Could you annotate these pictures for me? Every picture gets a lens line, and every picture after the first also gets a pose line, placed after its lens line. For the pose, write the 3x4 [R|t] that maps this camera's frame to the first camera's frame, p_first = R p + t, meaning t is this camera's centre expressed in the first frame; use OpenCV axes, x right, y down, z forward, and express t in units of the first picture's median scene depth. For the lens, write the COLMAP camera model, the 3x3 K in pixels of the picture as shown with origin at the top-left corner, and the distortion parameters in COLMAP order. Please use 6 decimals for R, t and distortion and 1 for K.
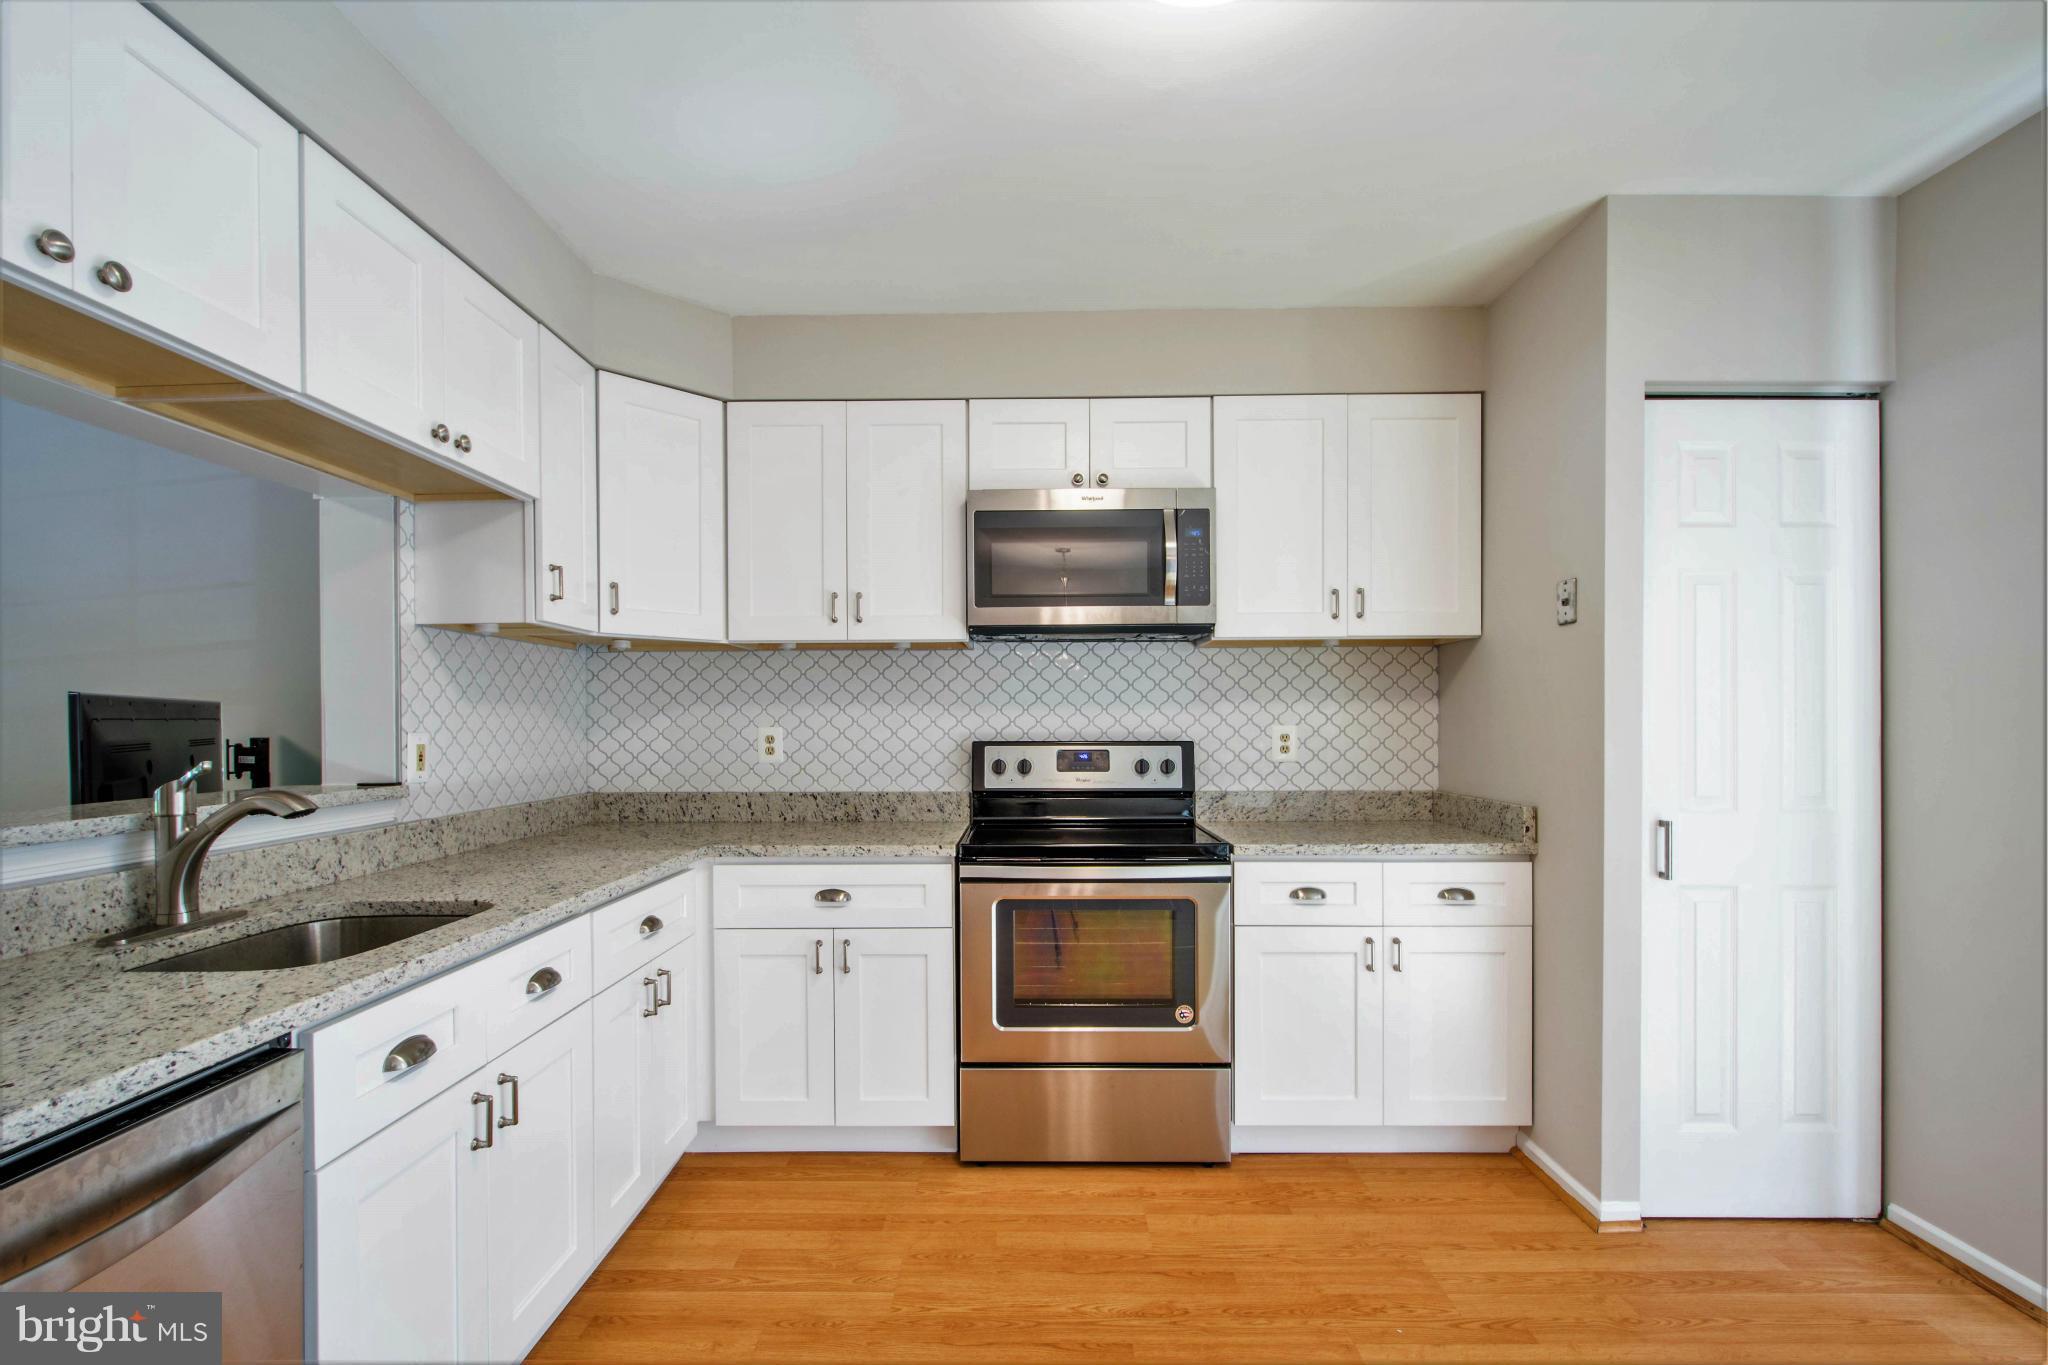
lens RADIAL K [[924.8, 0, 1010.7], [0, 924.8, 723.5], [0, 0, 1]] dist [0.002052, 0.001209]
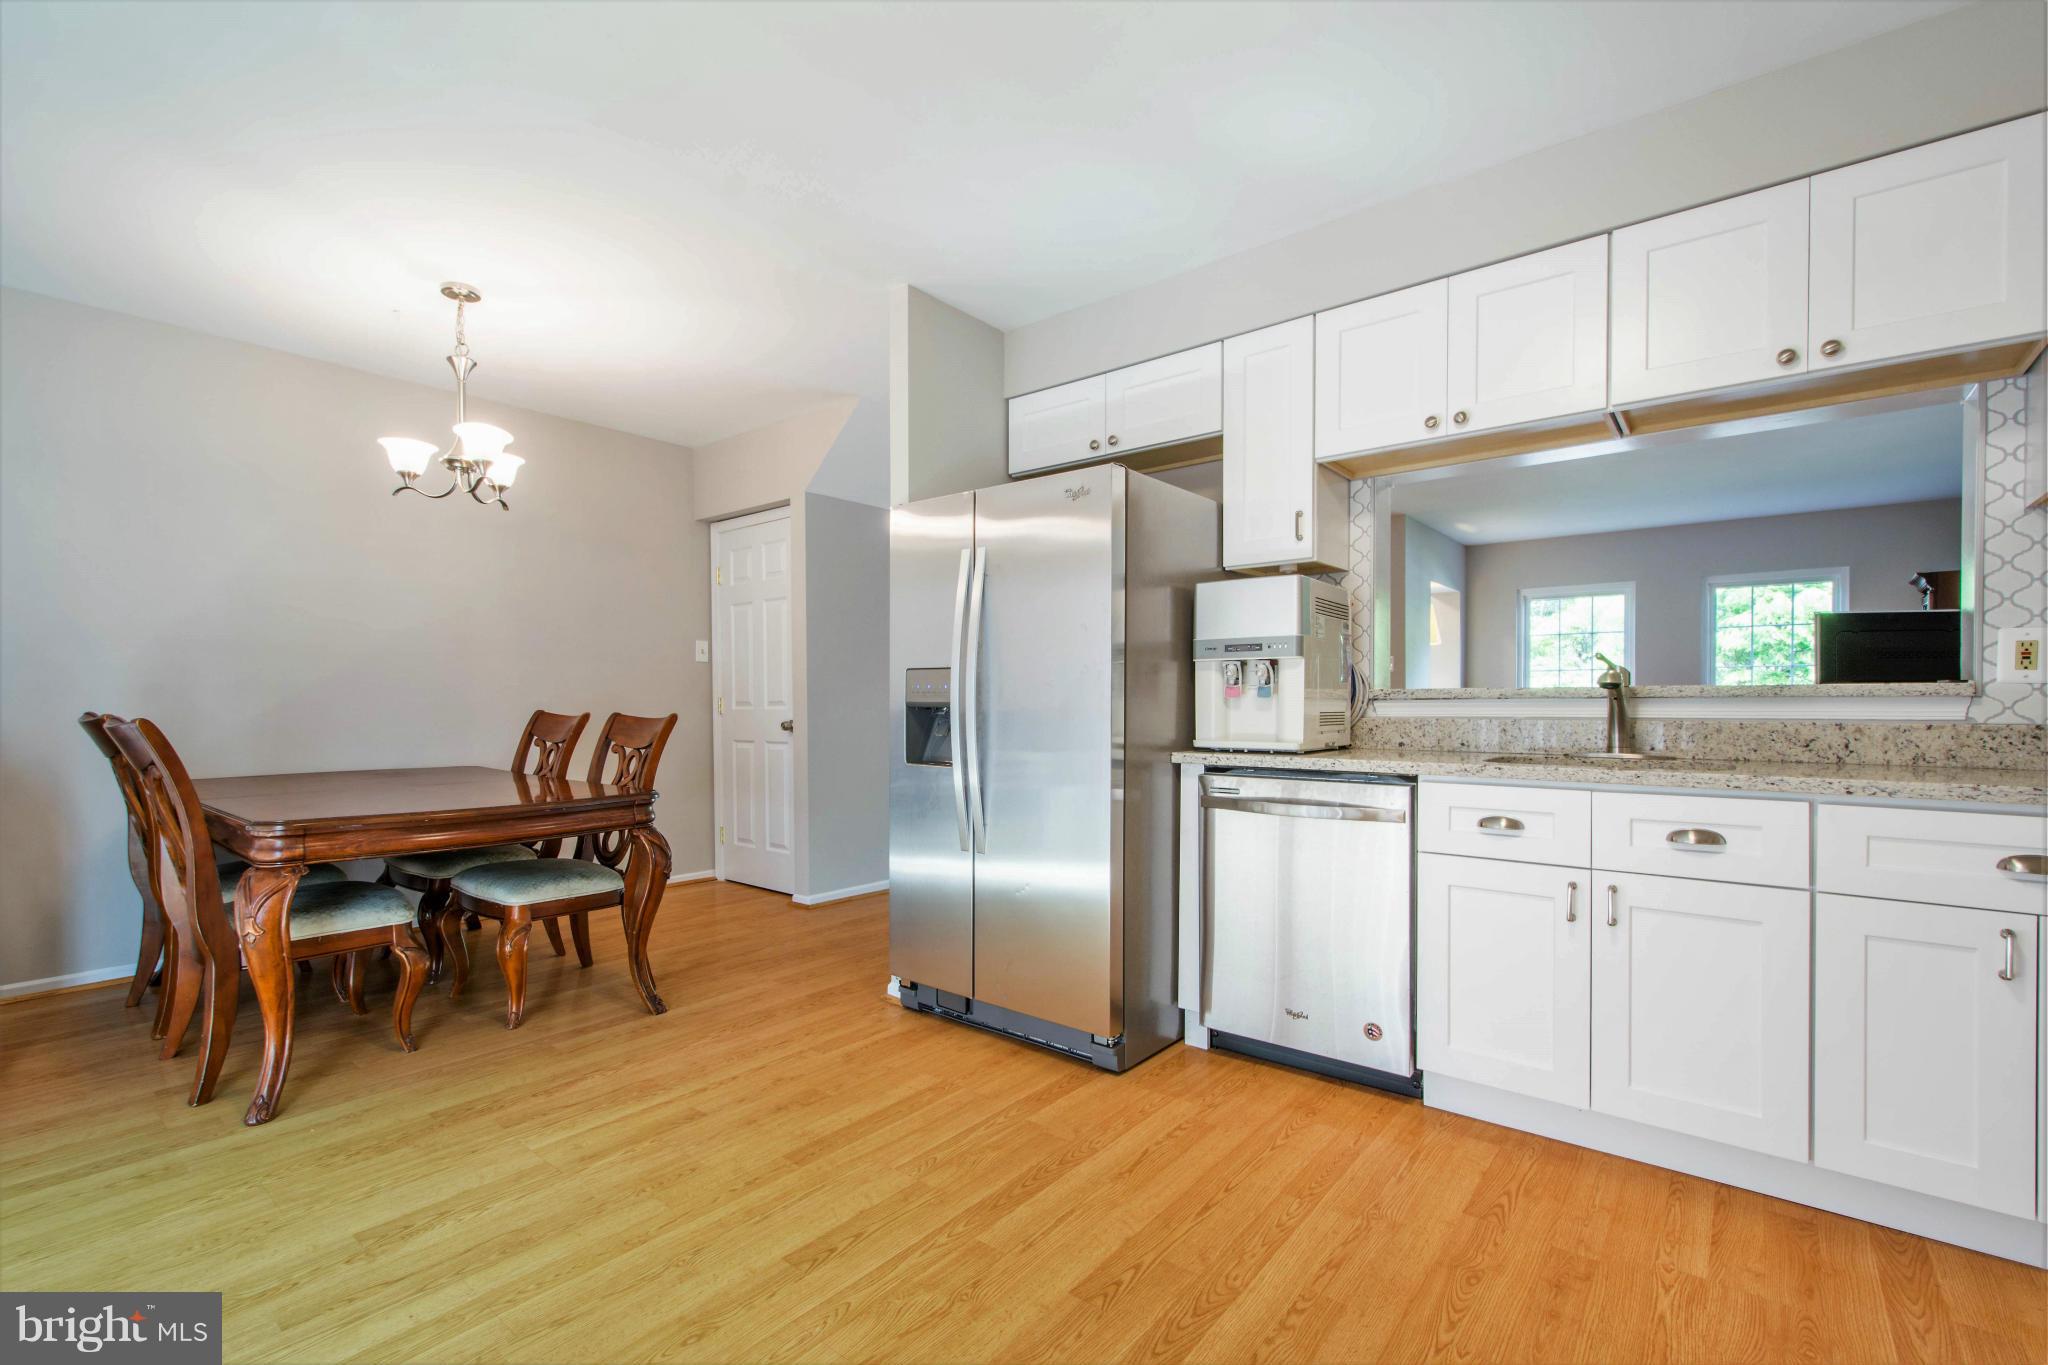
lens RADIAL K [[895.0, 0, 1010.7], [0, 895.0, 707.0], [0, 0, 1]] dist [0.003851, -0.000545]
pose [[-0.617091, 0.010704, -0.786819, 0.605922], [0.000913, 0.999917, 0.012886, 0.069138], [0.786891, 0.007233, -0.617049, 0.697155]]
